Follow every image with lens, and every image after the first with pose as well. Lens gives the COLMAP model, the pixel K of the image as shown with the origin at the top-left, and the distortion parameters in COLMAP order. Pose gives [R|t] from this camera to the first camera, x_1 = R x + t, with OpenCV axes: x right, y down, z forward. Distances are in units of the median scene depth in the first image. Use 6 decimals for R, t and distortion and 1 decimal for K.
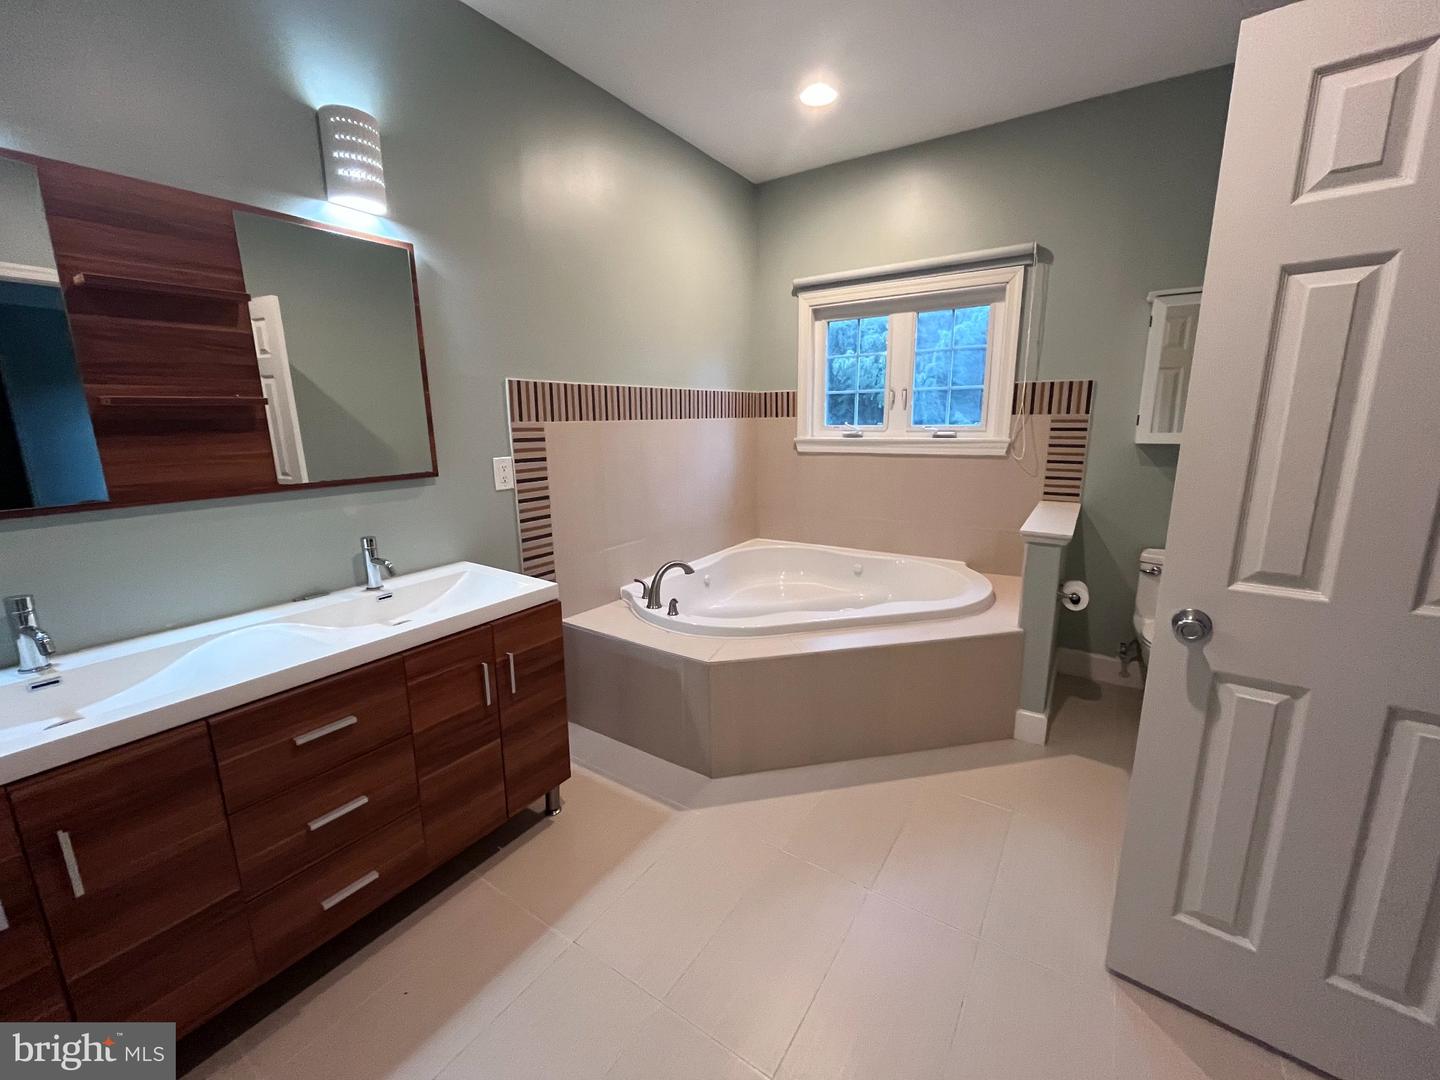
lens RADIAL K [[585.9, 0, 717.2], [0, 585.9, 536.1], [0, 0, 1]] dist [-0.001103, -0.000671]
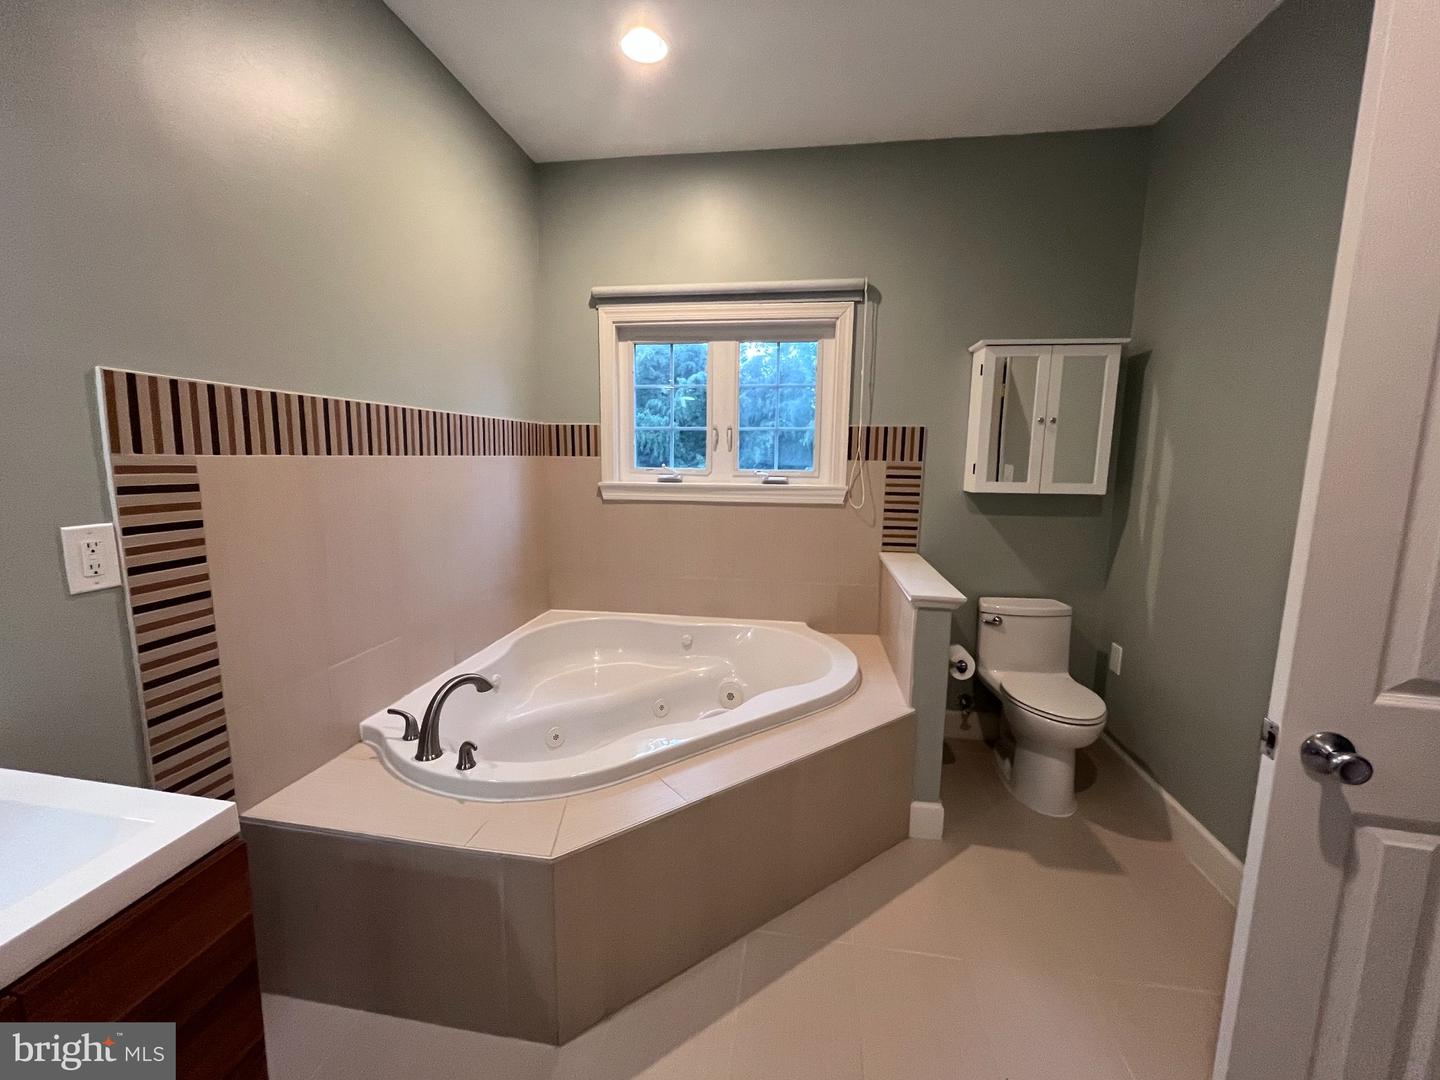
lens RADIAL K [[585.9, 0, 718.7], [0, 585.9, 536.4], [0, 0, 1]] dist [-0.001103, -0.000671]
pose [[0.906191, -0.032874, 0.421588, -0.080800], [0.060119, 0.996862, -0.051492, -0.057542], [-0.418573, 0.072007, 0.905324, 0.286195]]
